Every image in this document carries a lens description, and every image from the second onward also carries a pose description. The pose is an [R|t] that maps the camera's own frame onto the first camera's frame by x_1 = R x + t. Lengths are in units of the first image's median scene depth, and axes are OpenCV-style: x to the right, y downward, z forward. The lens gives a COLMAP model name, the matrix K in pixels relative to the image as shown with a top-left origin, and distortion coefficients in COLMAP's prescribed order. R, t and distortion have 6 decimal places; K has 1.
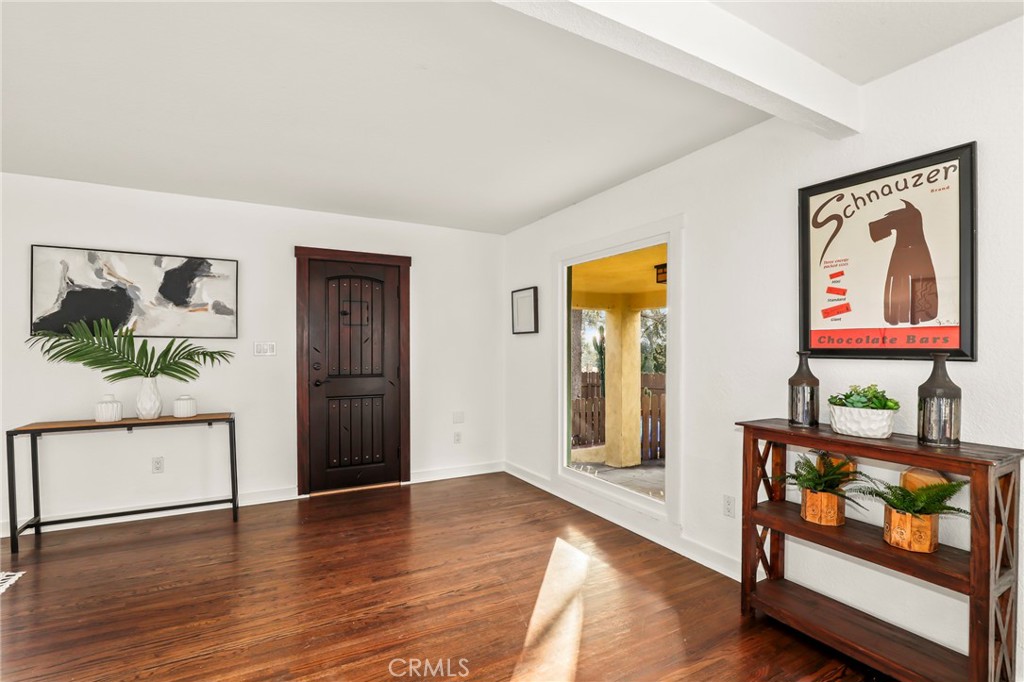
lens RADIAL K [[469.1, 0, 503.8], [0, 469.1, 348.2], [0, 0, 1]] dist [-0.026197, -0.000215]
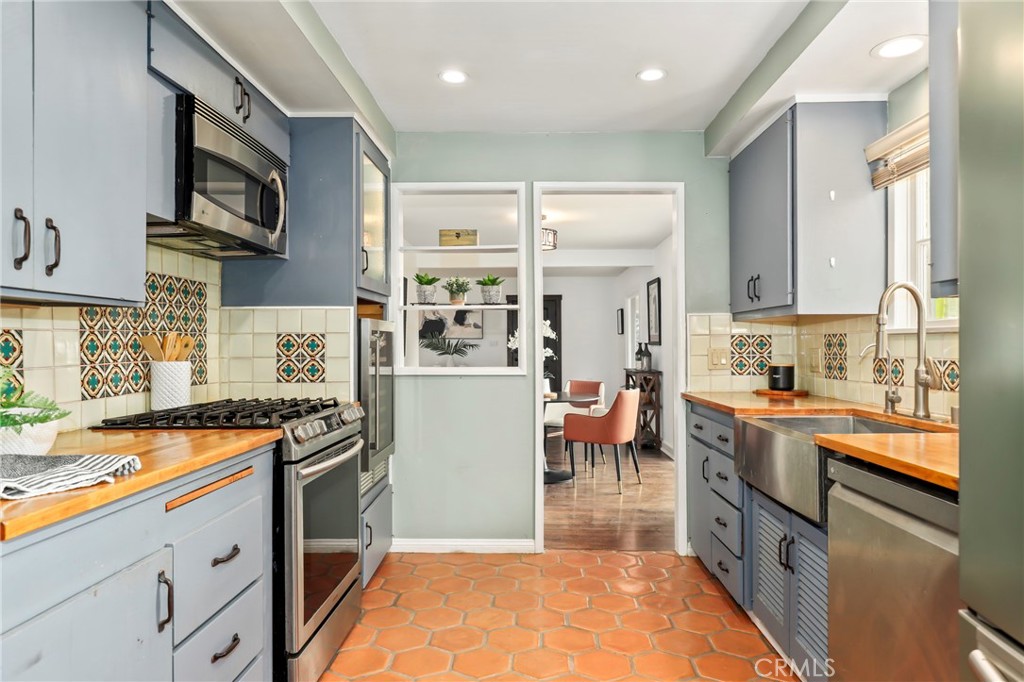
lens RADIAL K [[651.8, 0, 513.6], [0, 651.8, 340.3], [0, 0, 1]] dist [0.000194, -0.000043]
pose [[0.855345, -0.006727, -0.518015, 1.328678], [0.003449, 0.999967, -0.007290, 0.011194], [0.518047, 0.004449, 0.855340, -1.812179]]
